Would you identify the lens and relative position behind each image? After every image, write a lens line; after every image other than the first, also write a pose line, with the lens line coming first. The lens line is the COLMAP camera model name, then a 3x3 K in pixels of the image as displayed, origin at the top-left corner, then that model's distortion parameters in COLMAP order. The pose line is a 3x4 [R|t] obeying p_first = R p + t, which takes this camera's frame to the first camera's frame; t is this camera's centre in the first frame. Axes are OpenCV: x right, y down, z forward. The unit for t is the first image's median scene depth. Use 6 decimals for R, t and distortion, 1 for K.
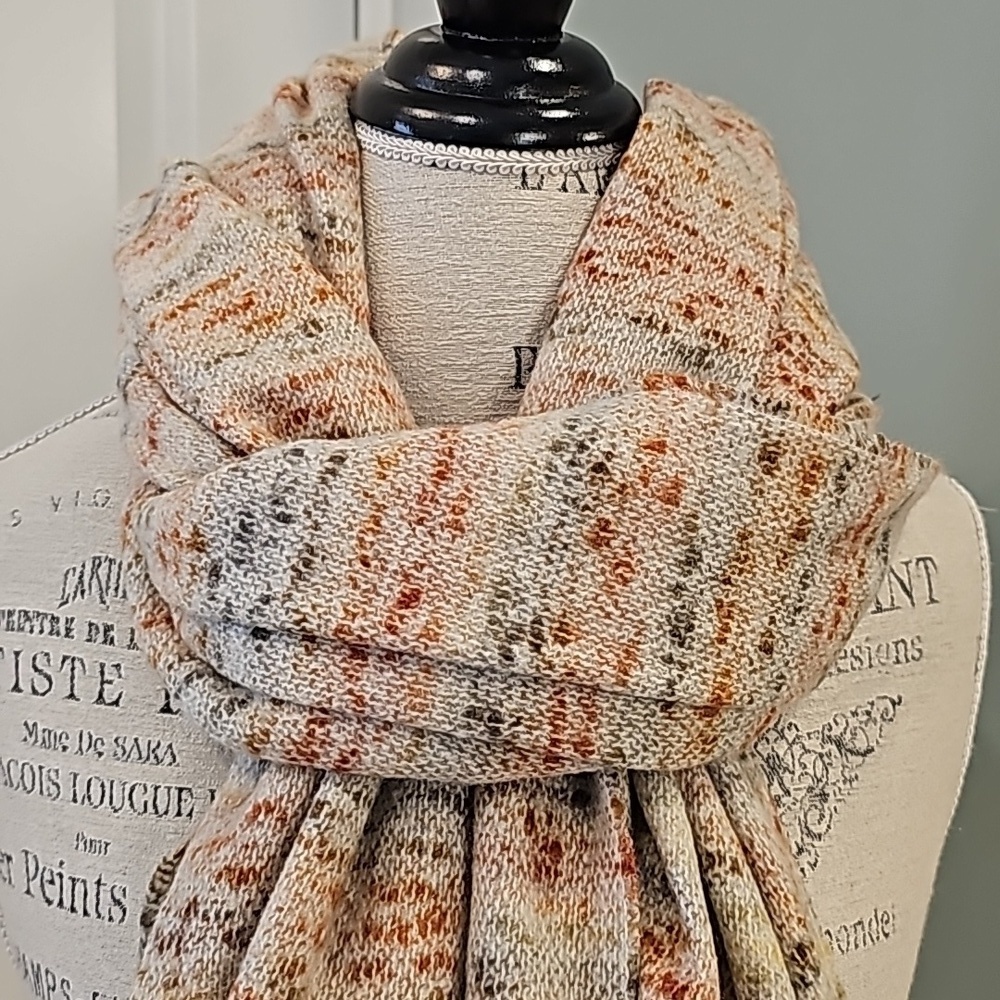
lens RADIAL K [[1719.2, 0, 501.9], [0, 1719.2, 502.3], [0, 0, 1]] dist [0.215557, 0.000000]
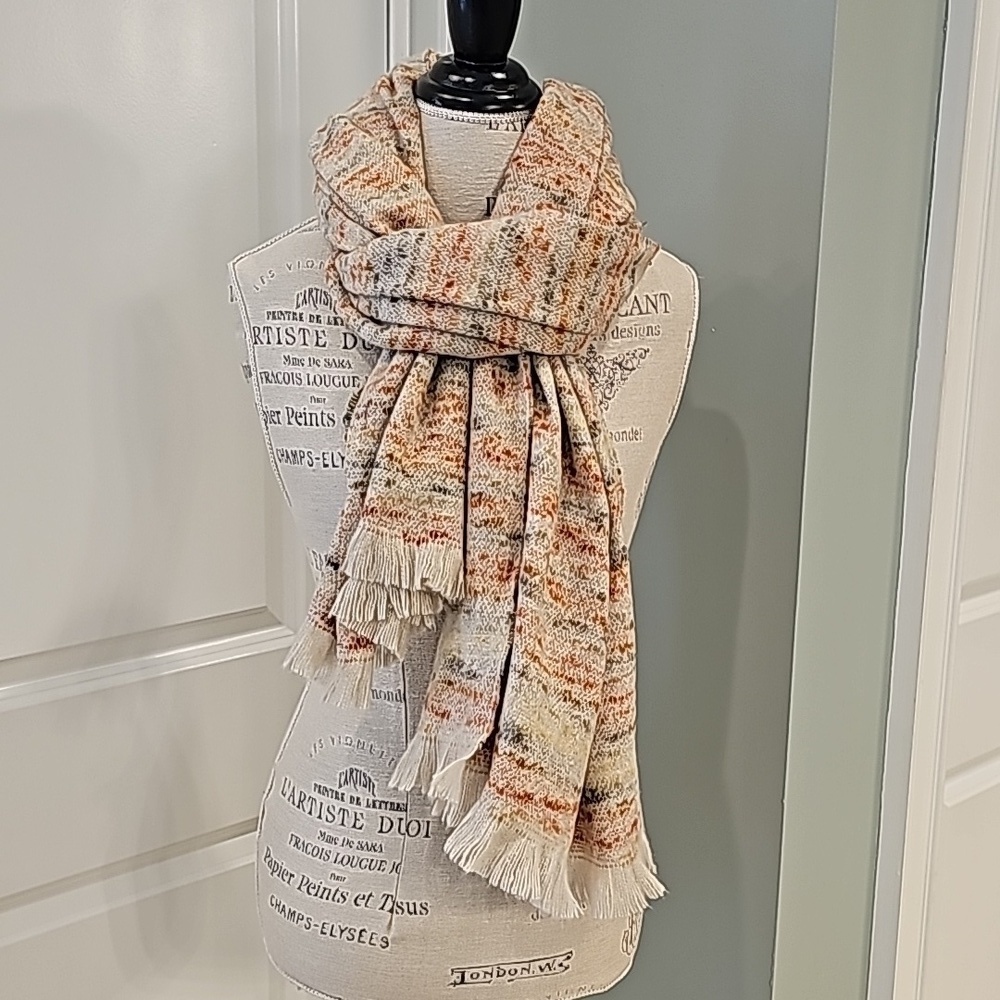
lens RADIAL K [[1505.9, 0, 498.2], [0, 1505.9, 500.7], [0, 0, 1]] dist [0.167239, 0.000000]
pose [[0.999764, -0.002134, 0.021618, -0.024903], [0.000485, 0.997106, 0.076026, 0.184625], [-0.021718, -0.075998, 0.996871, -1.227596]]
